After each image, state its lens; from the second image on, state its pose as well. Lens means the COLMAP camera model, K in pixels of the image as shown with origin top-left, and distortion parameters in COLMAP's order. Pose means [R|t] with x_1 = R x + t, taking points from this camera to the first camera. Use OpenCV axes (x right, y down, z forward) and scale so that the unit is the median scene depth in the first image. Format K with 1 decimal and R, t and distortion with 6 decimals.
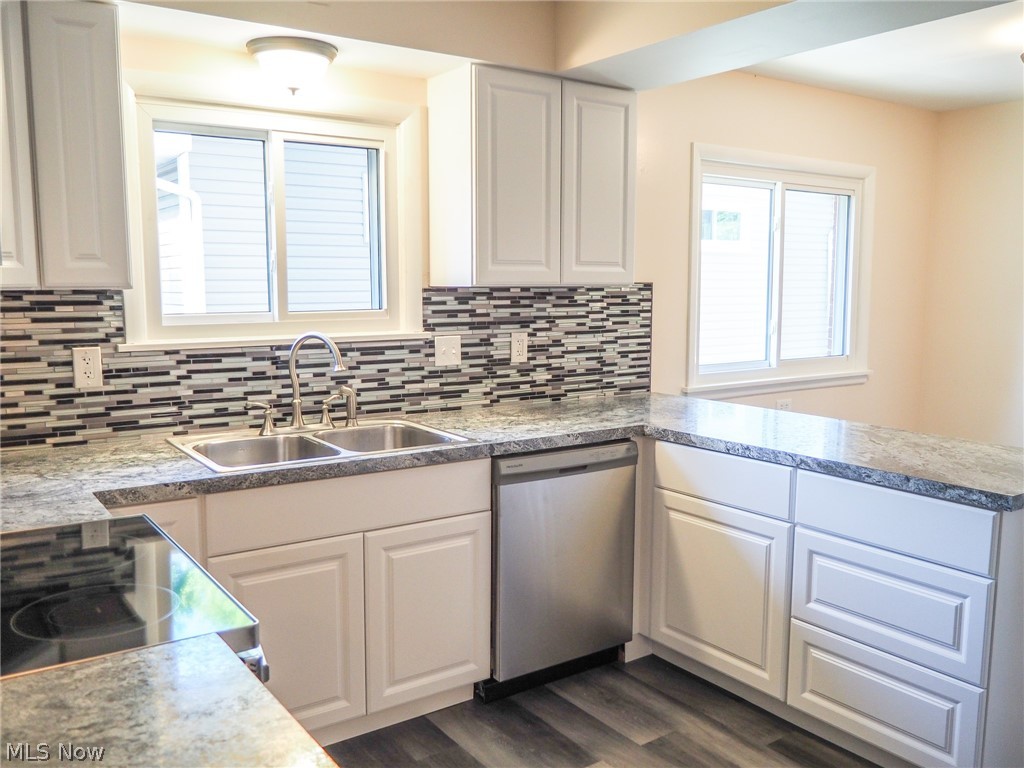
lens RADIAL K [[884.2, 0, 516.7], [0, 884.2, 387.5], [0, 0, 1]] dist [-0.016593, -0.003770]
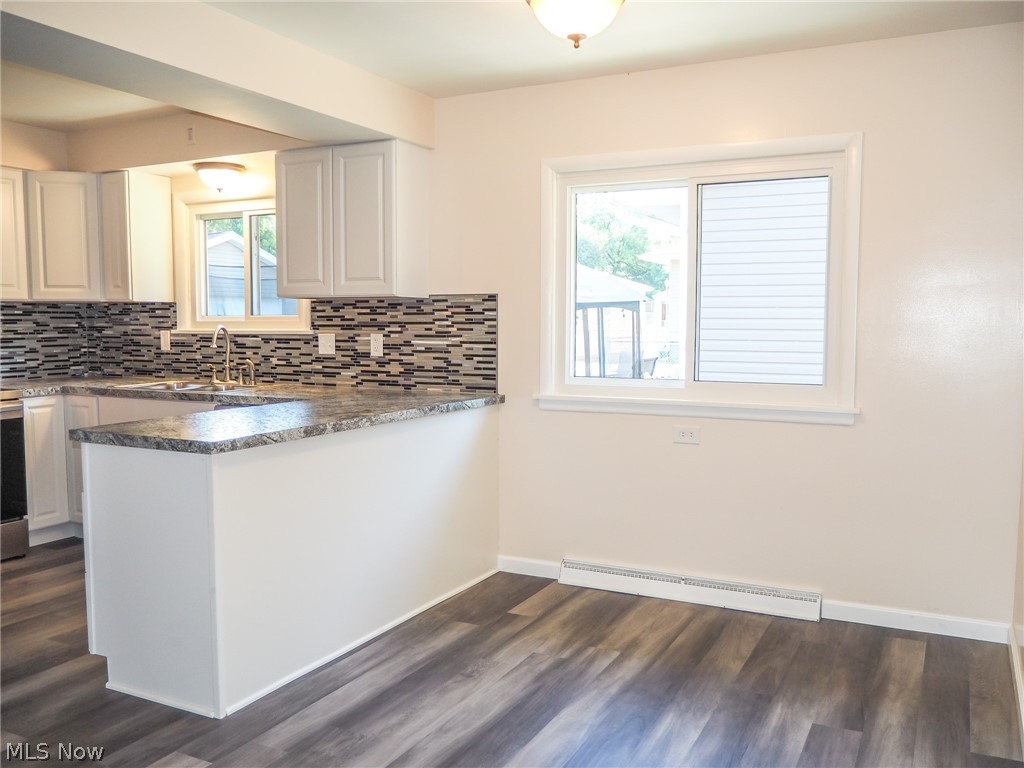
lens RADIAL K [[884.2, 0, 516.7], [0, 884.2, 387.5], [0, 0, 1]] dist [-0.016593, -0.003770]
pose [[0.464211, 0.064732, -0.883356, 1.317761], [-0.106329, 0.994186, 0.016976, -0.027637], [0.879319, 0.086046, 0.468395, 0.591629]]
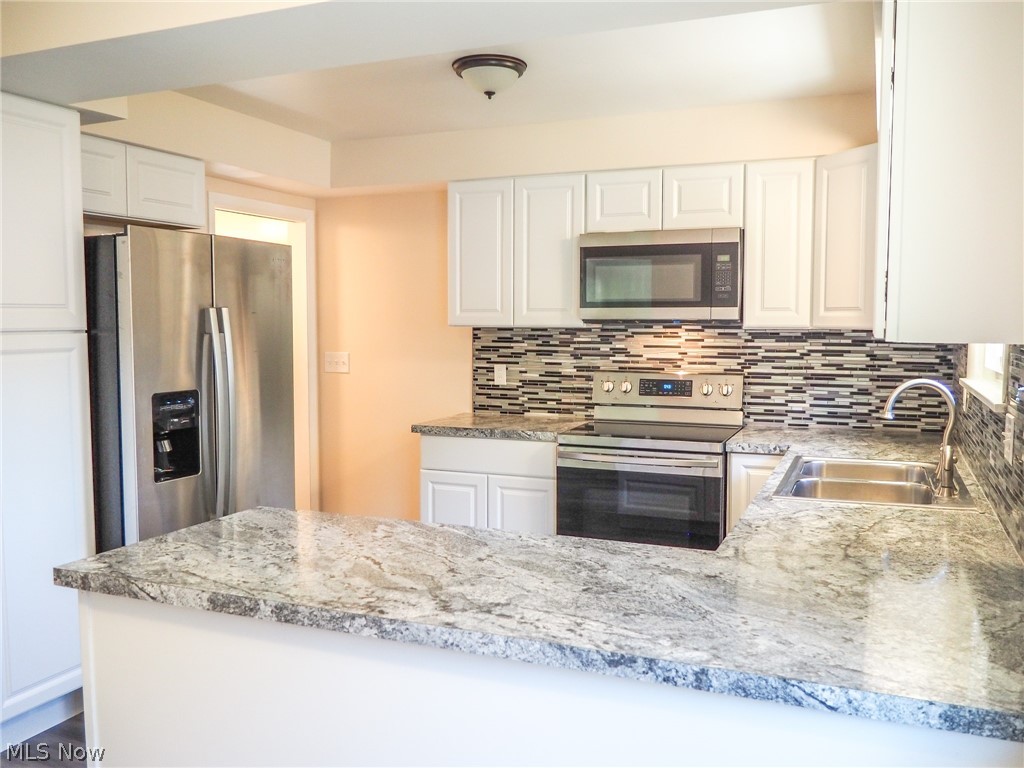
lens RADIAL K [[884.2, 0, 516.7], [0, 884.2, 387.5], [0, 0, 1]] dist [-0.016593, -0.003770]
pose [[-0.846006, 0.038947, -0.531749, 0.549098], [-0.069072, 0.980918, 0.181738, -0.166044], [0.528681, 0.190481, -0.827172, 1.305035]]
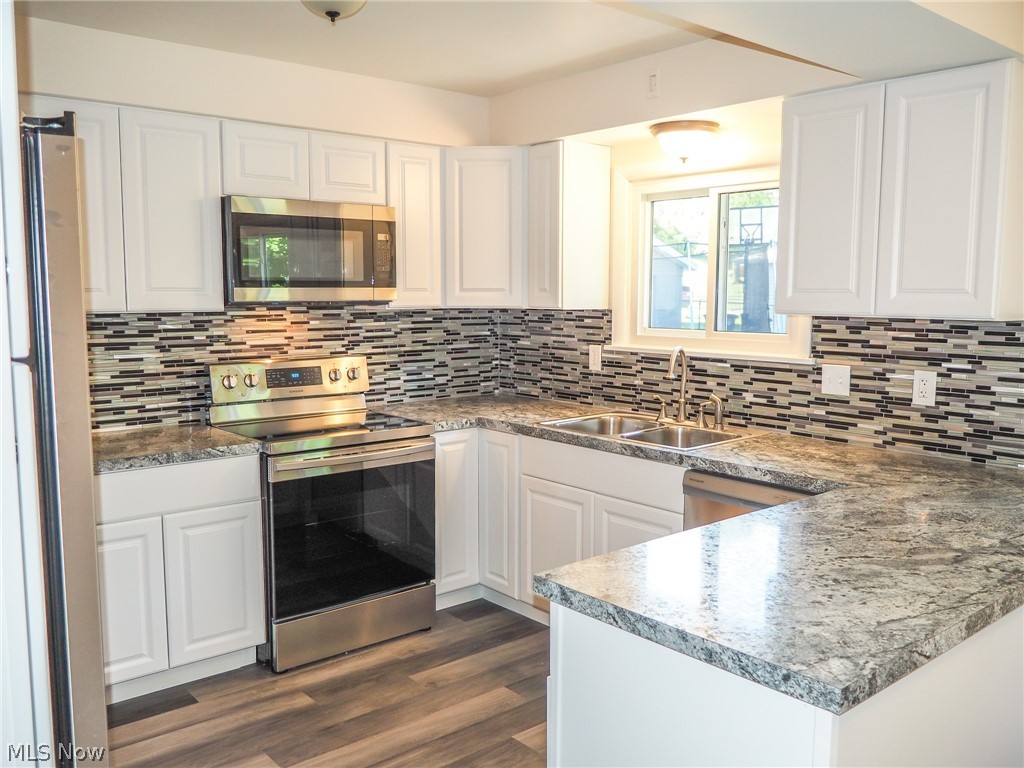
lens RADIAL K [[884.2, 0, 516.7], [0, 884.2, 387.5], [0, 0, 1]] dist [-0.016593, -0.003770]
pose [[0.092825, 0.106744, -0.989944, 0.844869], [-0.125079, 0.987611, 0.094764, -0.080205], [0.987795, 0.115025, 0.105026, 0.536636]]
